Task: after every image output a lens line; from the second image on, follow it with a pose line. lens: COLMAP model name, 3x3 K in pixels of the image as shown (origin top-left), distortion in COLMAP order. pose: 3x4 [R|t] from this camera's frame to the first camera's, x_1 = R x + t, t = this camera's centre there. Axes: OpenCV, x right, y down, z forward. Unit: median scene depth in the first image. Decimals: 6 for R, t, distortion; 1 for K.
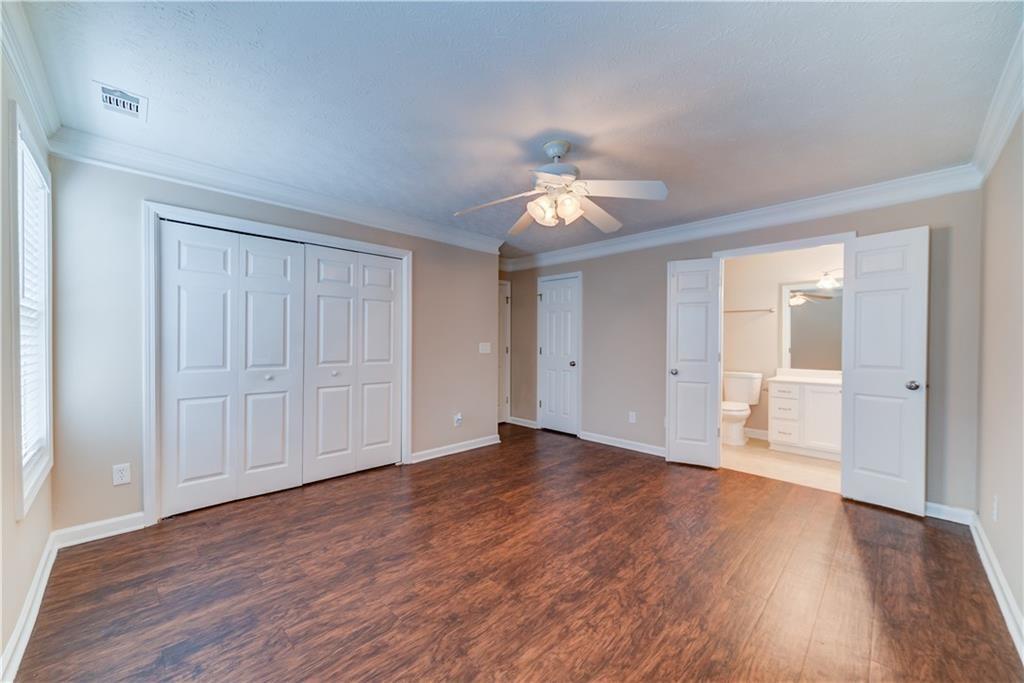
lens RADIAL K [[386.9, 0, 503.1], [0, 386.9, 344.8], [0, 0, 1]] dist [-0.001322, 0.002593]
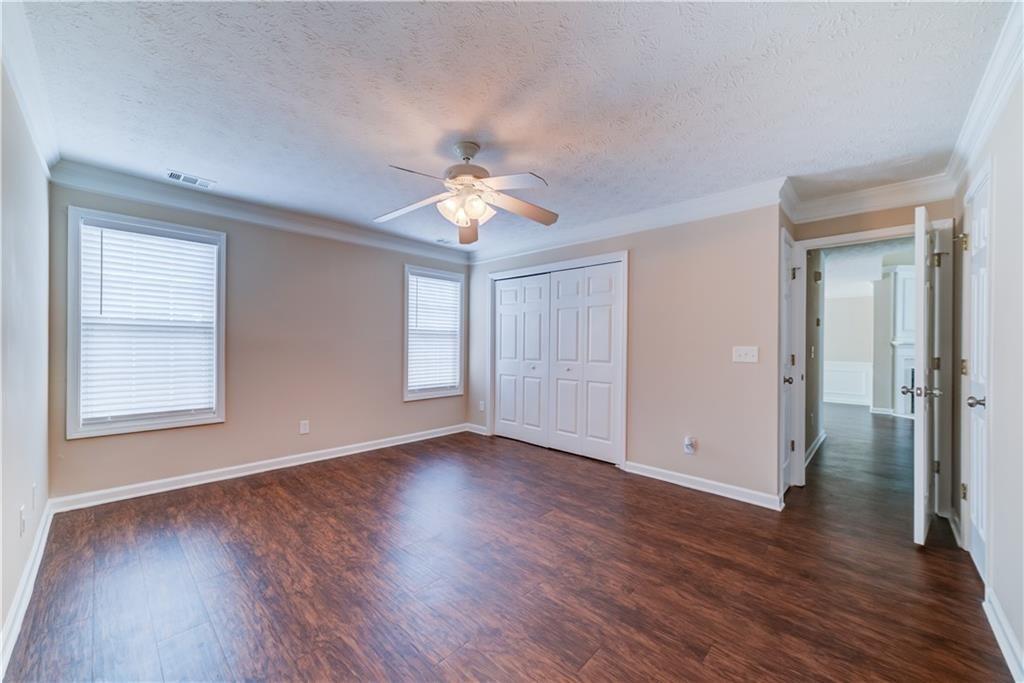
lens RADIAL K [[386.9, 0, 505.3], [0, 386.9, 342.0], [0, 0, 1]] dist [-0.001322, 0.002593]
pose [[0.027099, -0.008885, -0.999593, 0.930647], [-0.014126, 0.999857, -0.009271, 0.001189], [0.999533, 0.014371, 0.026969, 0.872232]]
